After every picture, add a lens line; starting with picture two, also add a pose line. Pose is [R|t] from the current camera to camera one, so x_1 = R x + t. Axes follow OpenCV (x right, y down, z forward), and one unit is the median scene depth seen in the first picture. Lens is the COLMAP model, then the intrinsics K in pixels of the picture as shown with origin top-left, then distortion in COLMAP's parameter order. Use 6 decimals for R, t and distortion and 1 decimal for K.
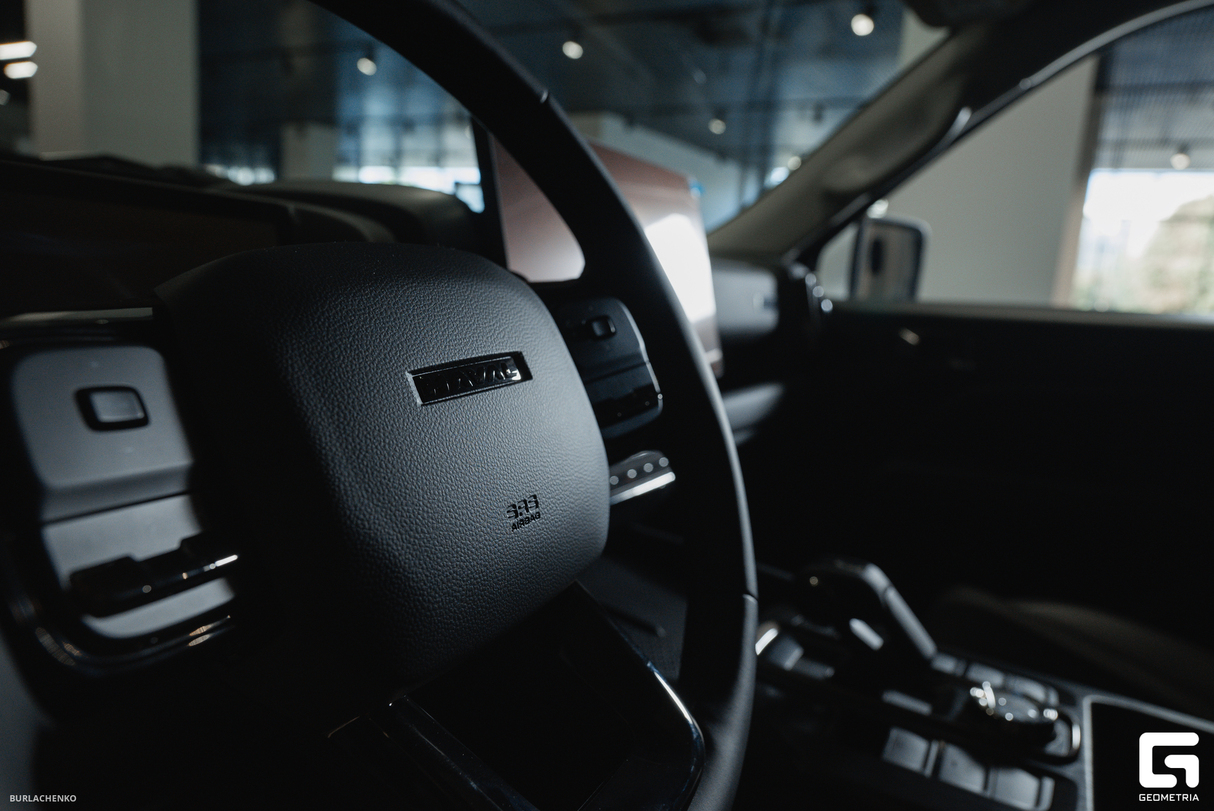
lens RADIAL K [[815.3, 0, 587.5], [0, 815.3, 404.3], [0, 0, 1]] dist [0.002696, 0.000981]
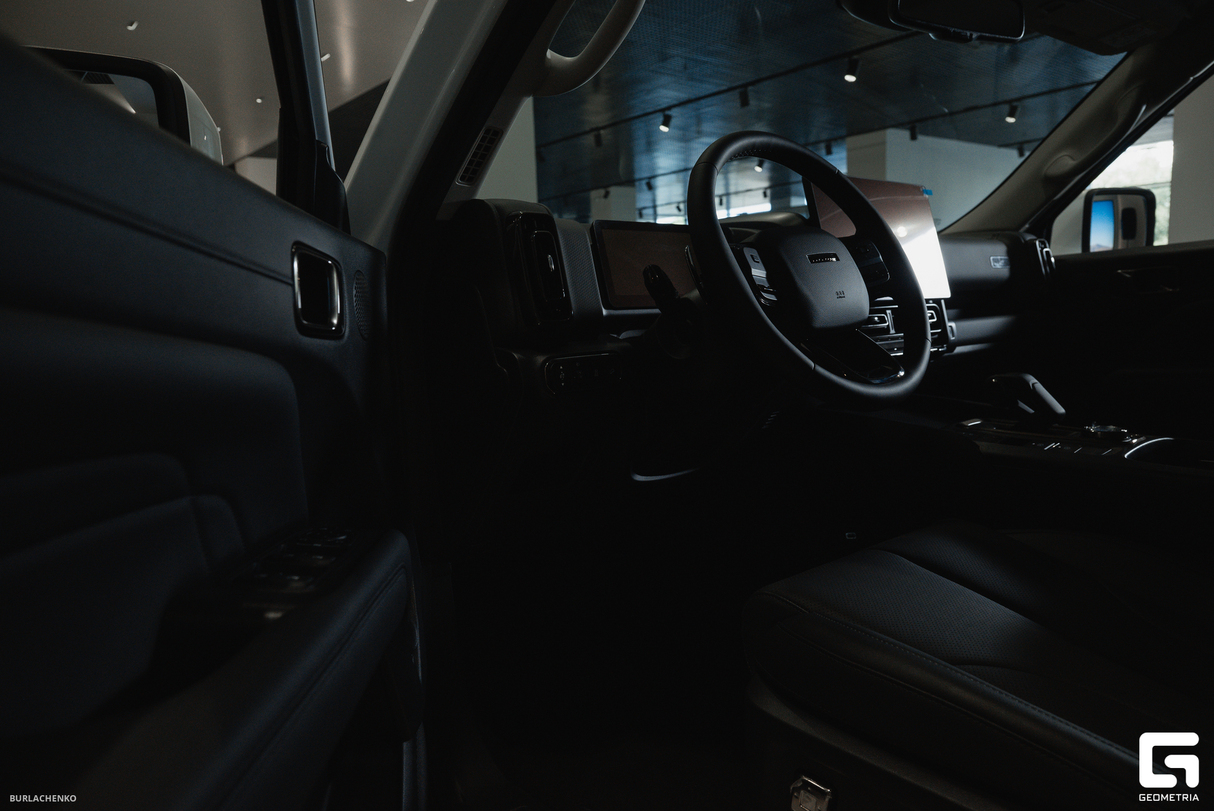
lens RADIAL K [[815.3, 0, 587.5], [0, 815.3, 404.3], [0, 0, 1]] dist [0.002696, 0.000981]
pose [[0.934921, -0.066459, -0.348577, 0.023569], [0.051674, 0.997332, -0.051554, 0.175636], [0.351074, 0.030186, 0.935861, -0.638772]]
